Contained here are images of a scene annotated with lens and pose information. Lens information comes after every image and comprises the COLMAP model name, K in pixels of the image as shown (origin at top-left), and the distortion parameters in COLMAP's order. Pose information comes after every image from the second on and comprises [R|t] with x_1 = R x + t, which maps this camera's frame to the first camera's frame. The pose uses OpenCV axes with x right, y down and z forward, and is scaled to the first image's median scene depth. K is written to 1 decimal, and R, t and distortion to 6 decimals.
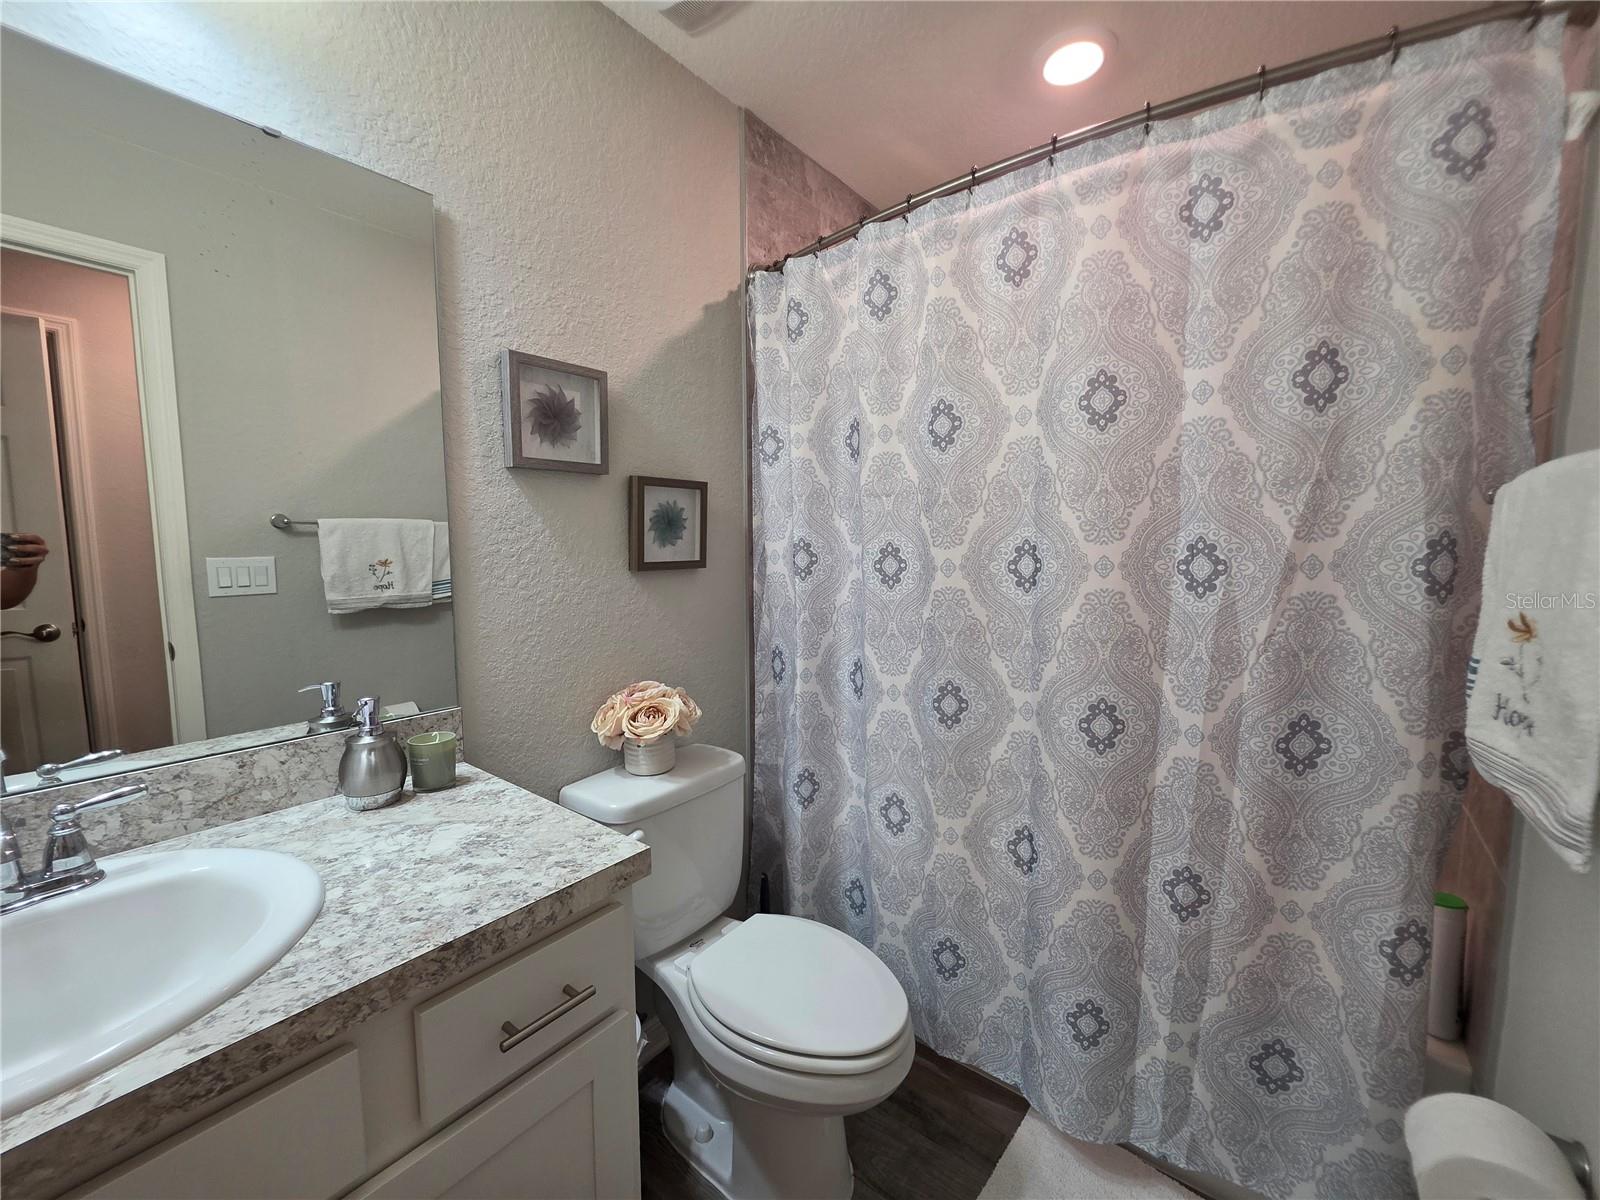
lens RADIAL K [[641.3, 0, 801.0], [0, 641.3, 598.4], [0, 0, 1]] dist [-0.017771, -0.000315]
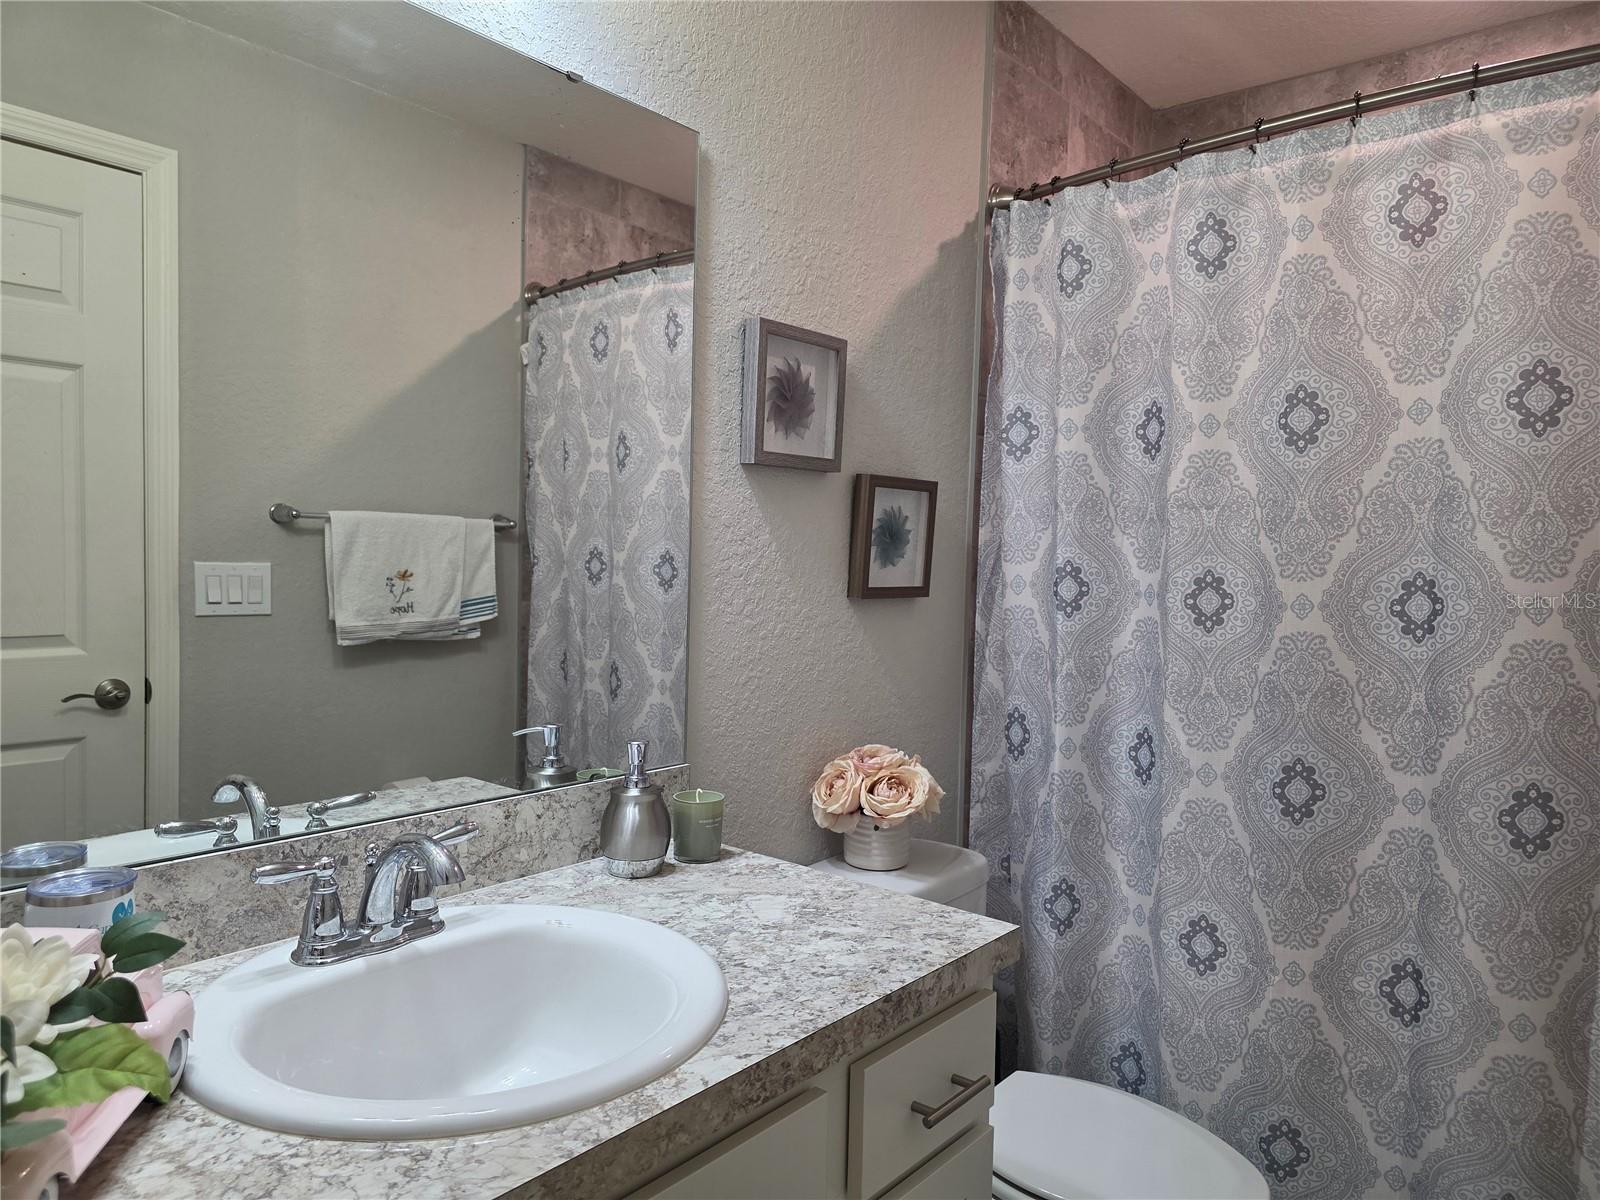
lens RADIAL K [[1065.4, 0, 787.2], [0, 1065.4, 601.5], [0, 0, 1]] dist [0.021661, -0.033972]
pose [[0.998094, 0.029352, -0.054292, -0.308206], [-0.031760, 0.998525, -0.044029, 0.020998], [0.052920, 0.045669, 0.997554, -0.285896]]
